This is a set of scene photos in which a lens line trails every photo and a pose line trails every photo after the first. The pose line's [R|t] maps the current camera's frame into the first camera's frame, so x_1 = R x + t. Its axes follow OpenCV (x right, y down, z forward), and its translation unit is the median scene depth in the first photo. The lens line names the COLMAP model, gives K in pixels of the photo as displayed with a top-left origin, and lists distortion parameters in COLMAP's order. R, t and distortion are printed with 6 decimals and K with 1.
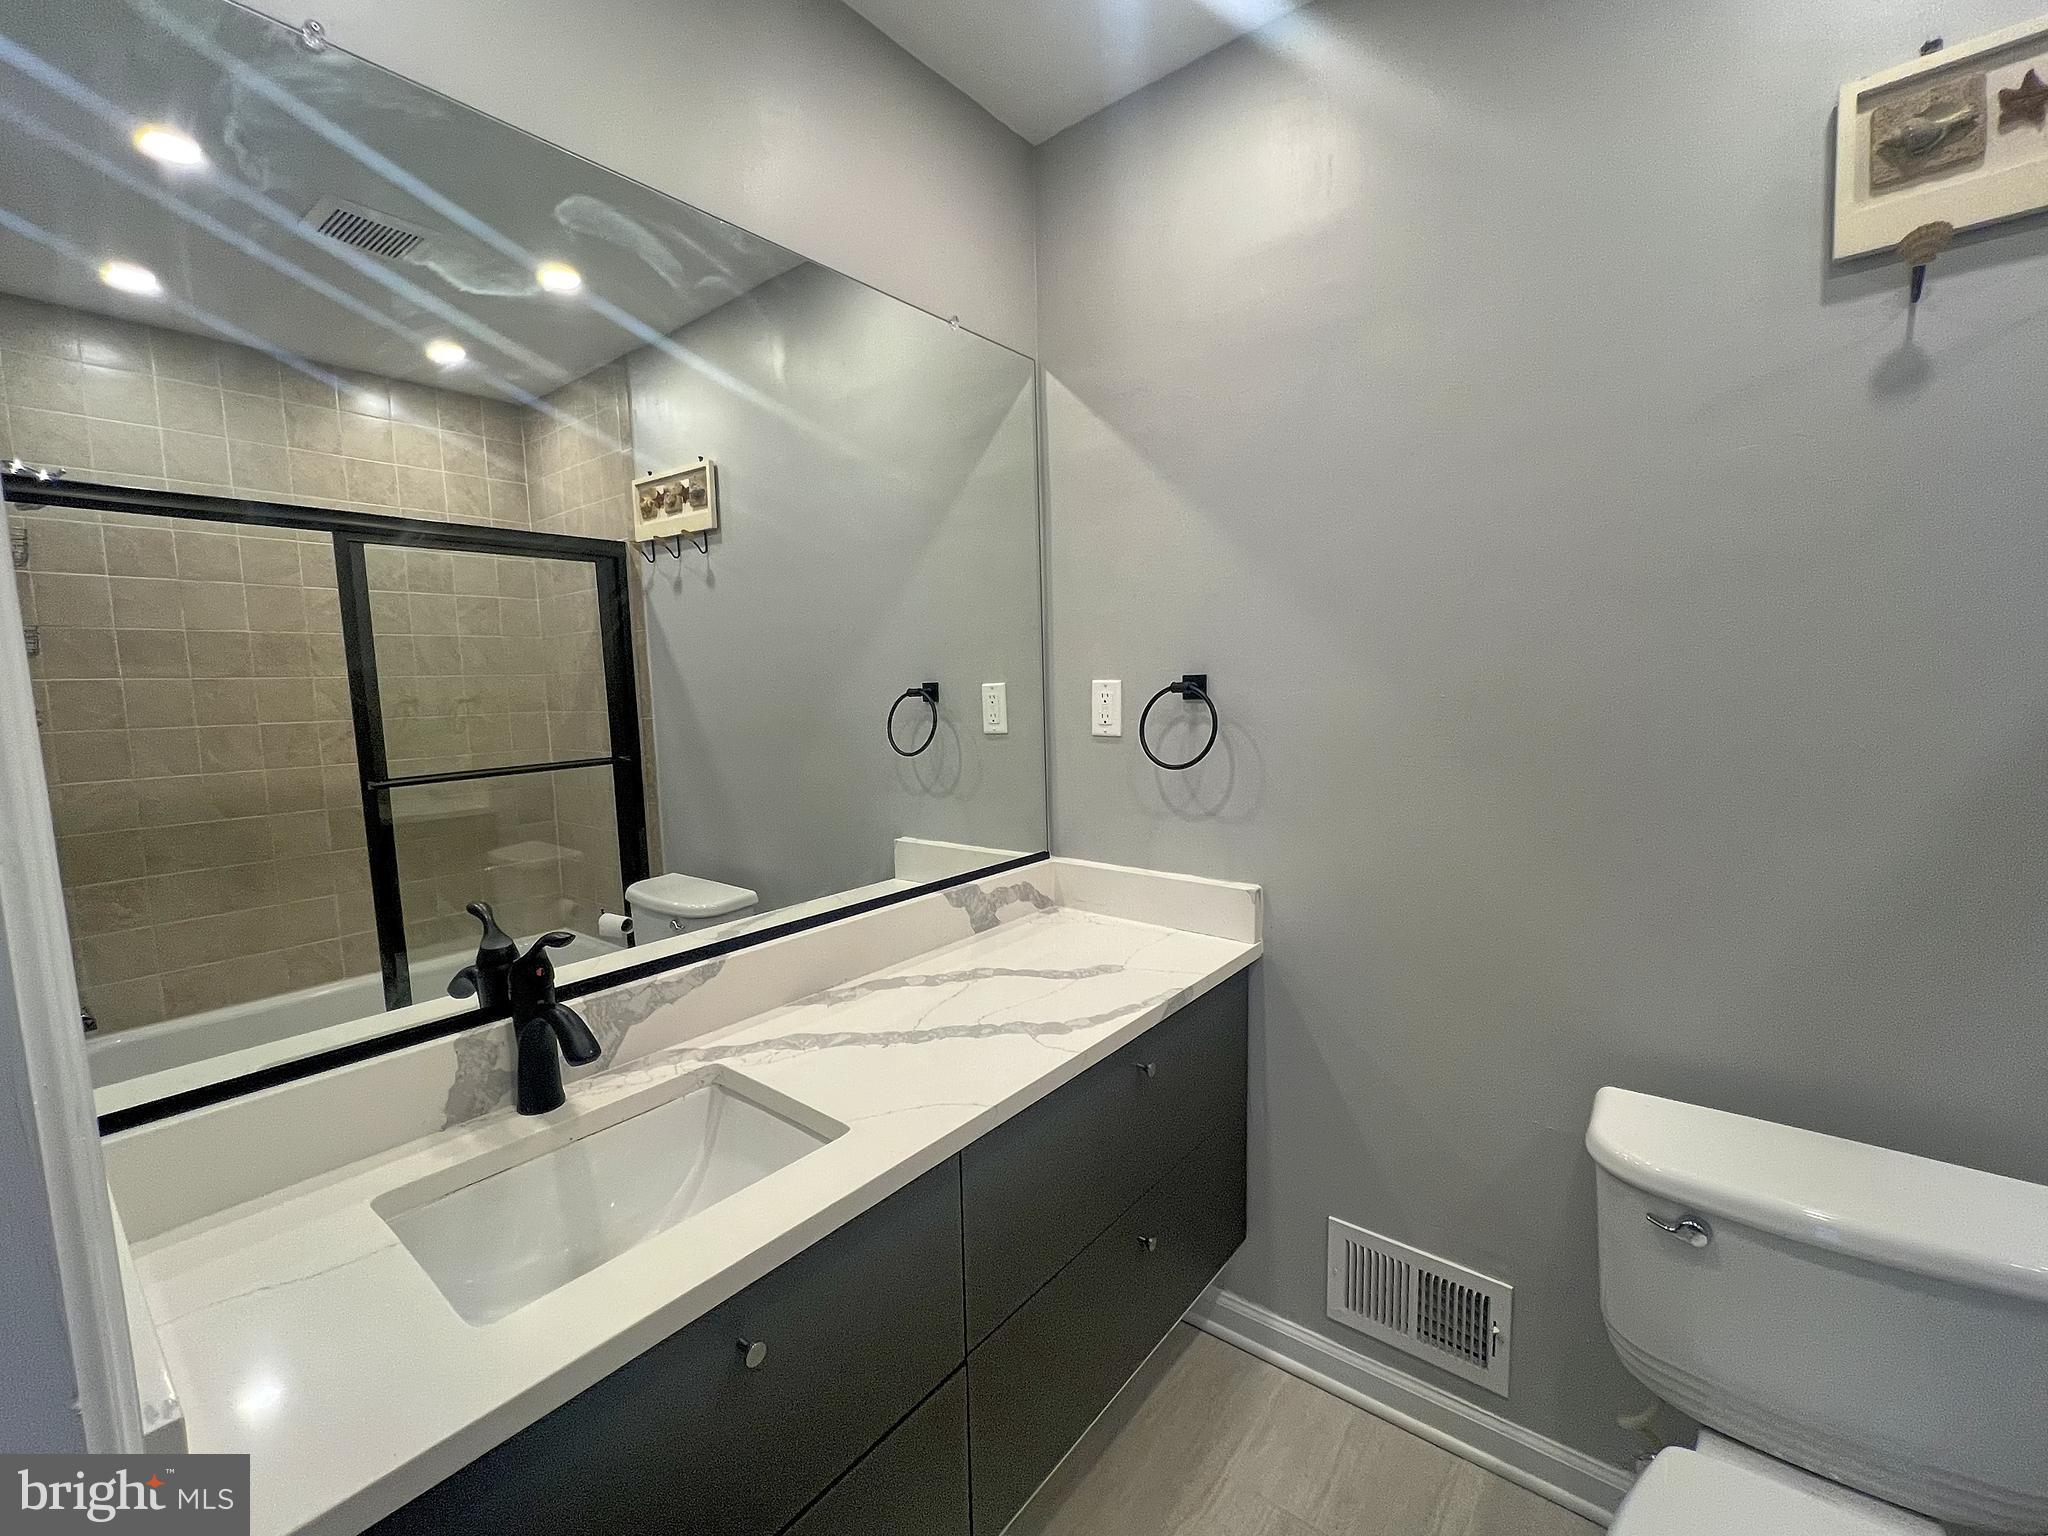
lens RADIAL K [[871.4, 0, 1021.6], [0, 871.4, 763.4], [0, 0, 1]] dist [-0.002138, 0.000013]
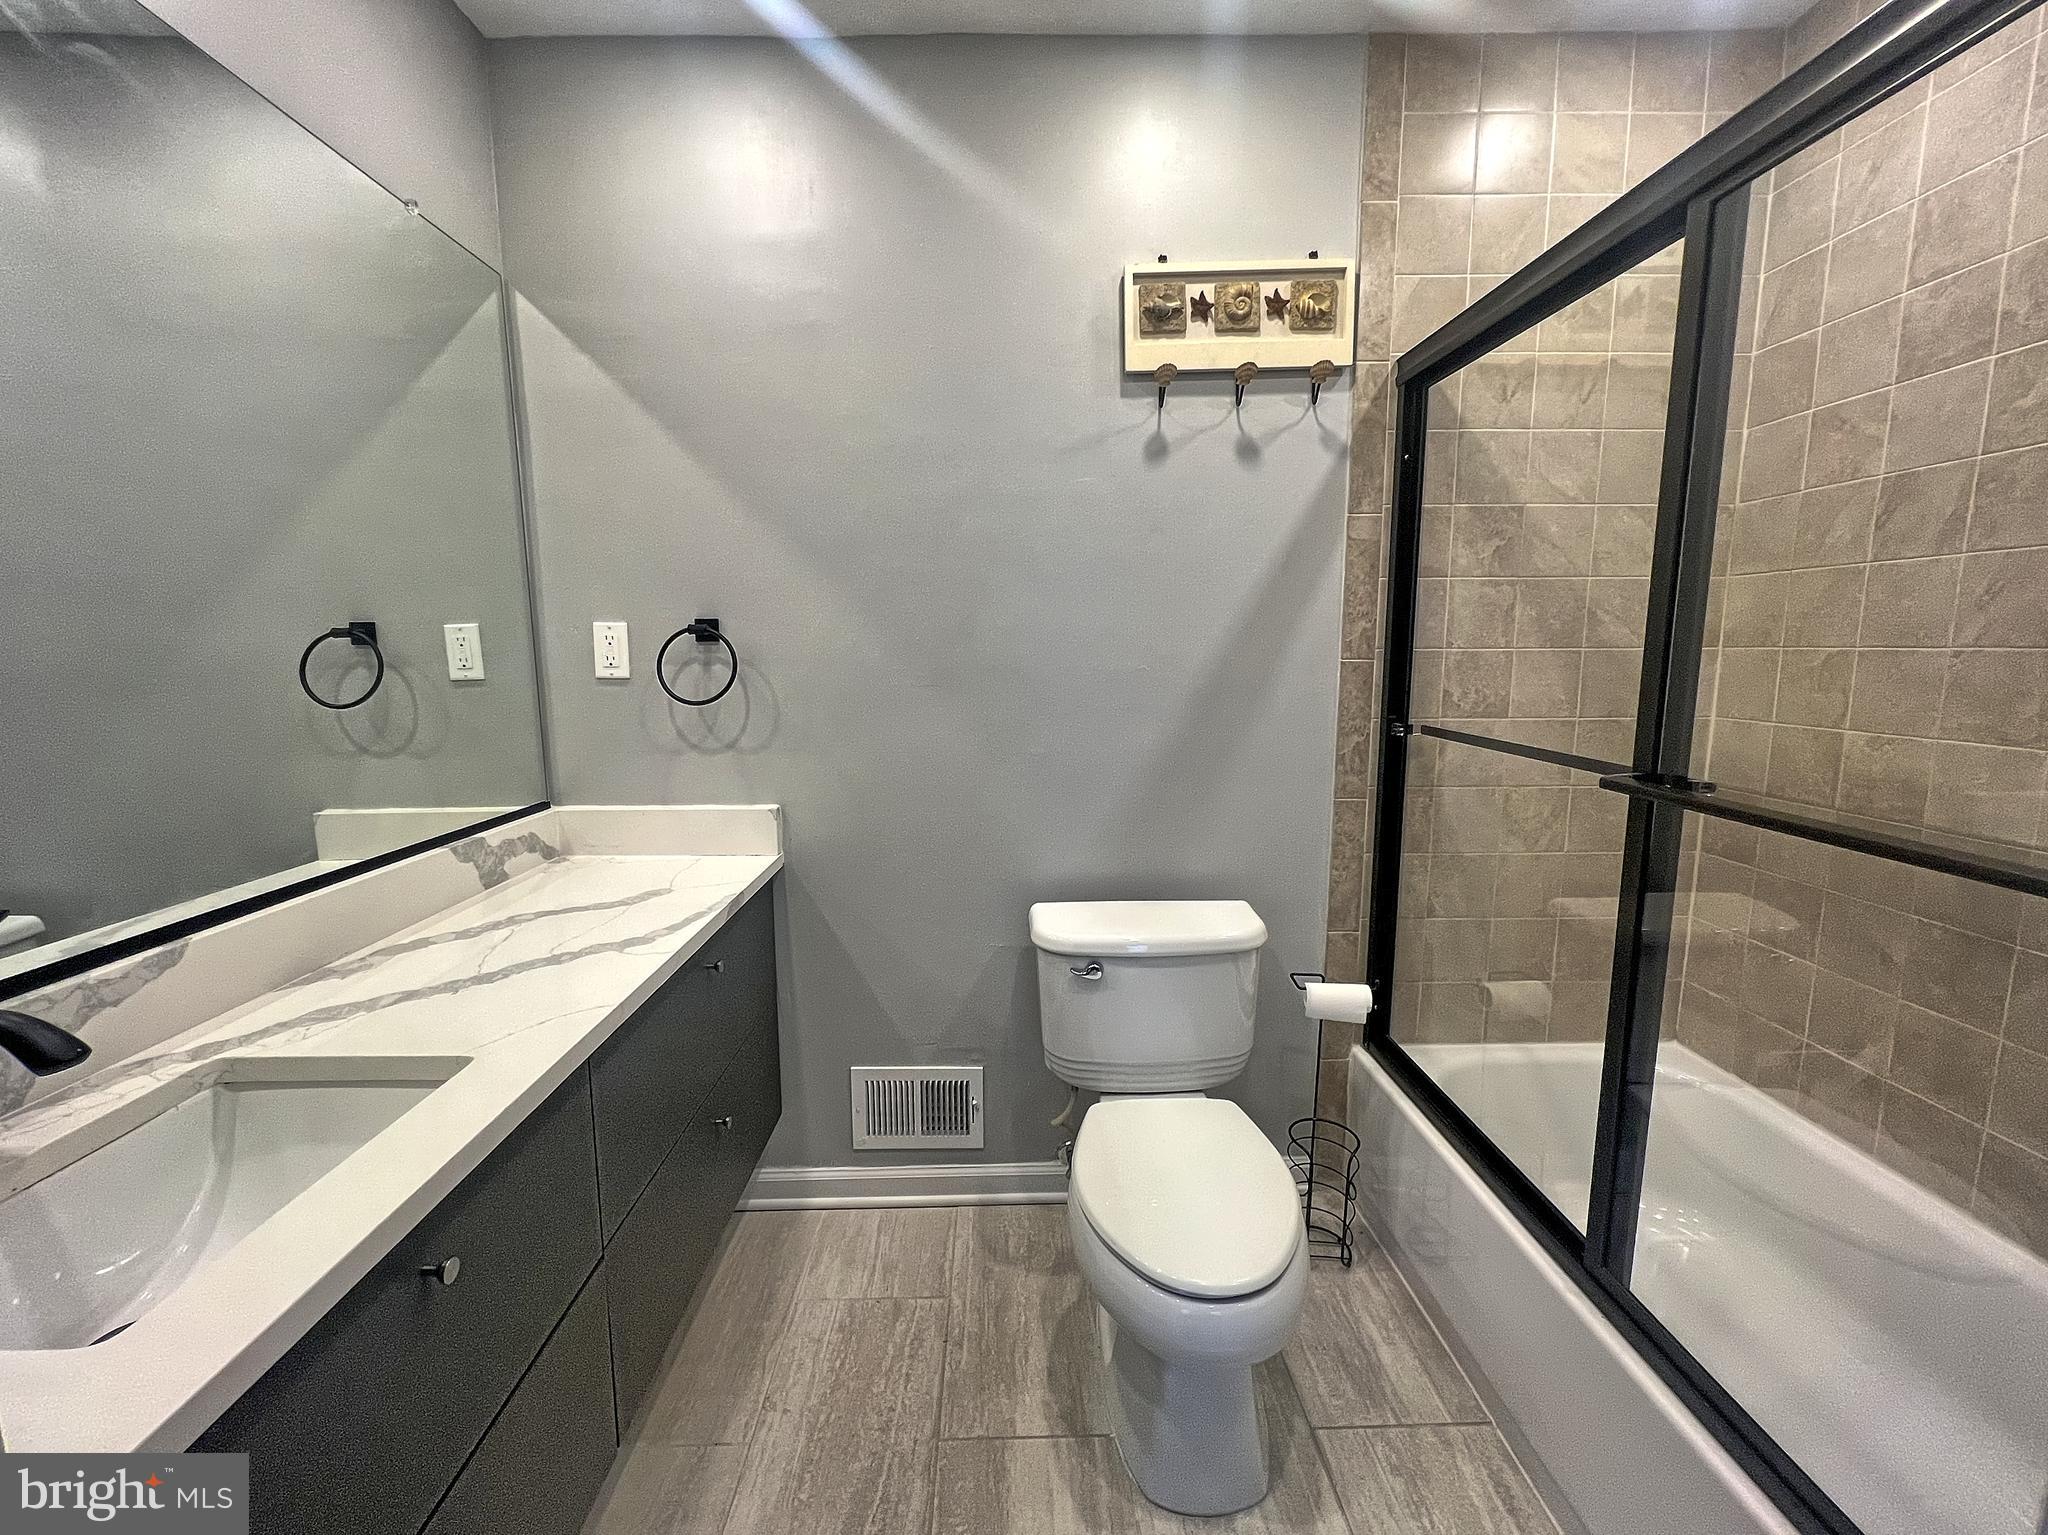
lens RADIAL K [[849.9, 0, 1033.2], [0, 849.9, 772.9], [0, 0, 1]] dist [0.001259, 0.000093]
pose [[0.755273, -0.075351, 0.651065, -0.217568], [0.053917, 0.997145, 0.052858, 0.061340], [-0.653189, -0.004818, 0.757180, -0.078806]]
